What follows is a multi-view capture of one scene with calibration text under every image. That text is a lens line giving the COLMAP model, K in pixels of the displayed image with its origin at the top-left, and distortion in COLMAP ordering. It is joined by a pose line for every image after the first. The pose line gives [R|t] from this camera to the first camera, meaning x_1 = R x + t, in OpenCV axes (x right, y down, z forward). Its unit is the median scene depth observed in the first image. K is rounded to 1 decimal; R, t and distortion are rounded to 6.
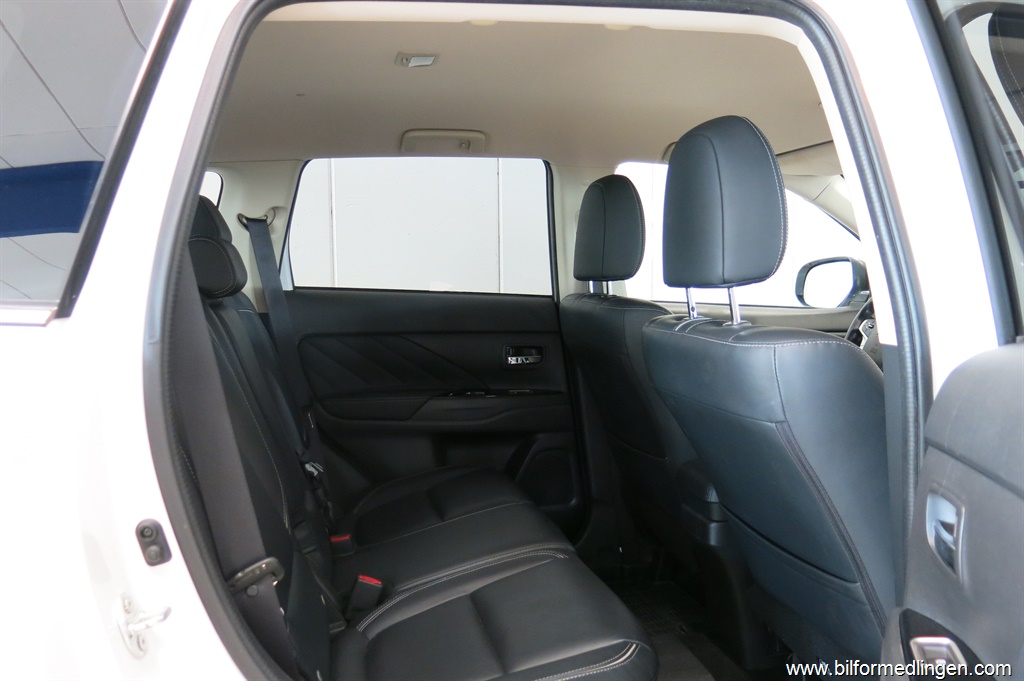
lens RADIAL K [[885.6, 0, 512.0], [0, 885.6, 340.5], [0, 0, 1]] dist [-0.010248, -0.009226]
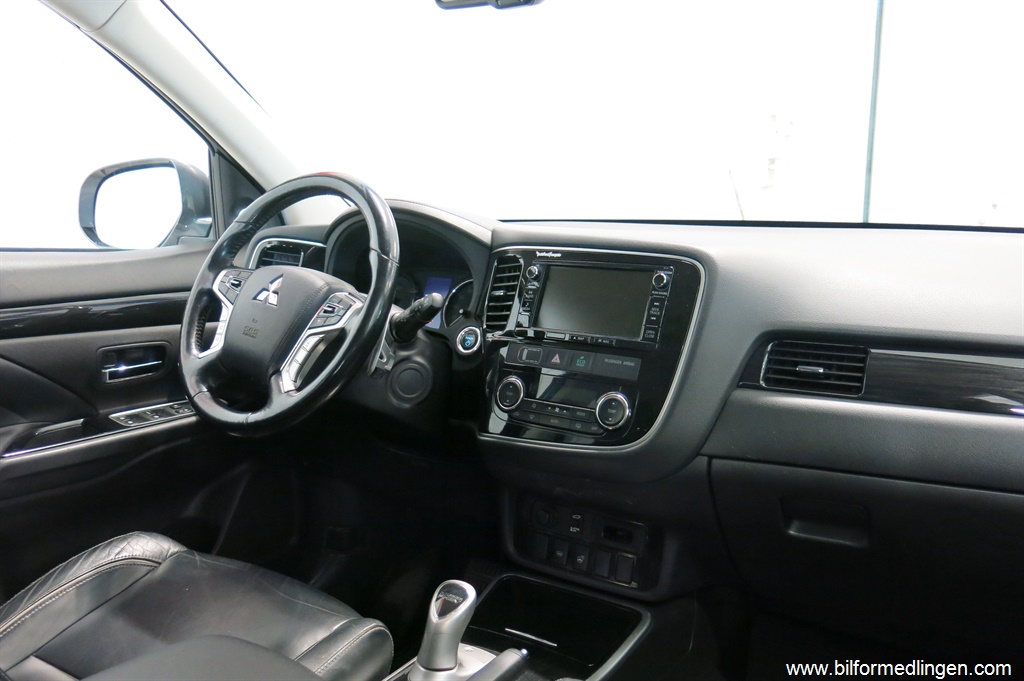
lens RADIAL K [[862.1, 0, 512.0], [0, 862.1, 340.5], [0, 0, 1]] dist [-0.005522, -0.001245]
pose [[0.722175, -0.095960, 0.685021, 0.143872], [0.046484, 0.994824, 0.090353, -0.017108], [-0.690146, -0.033408, 0.722898, 0.433120]]
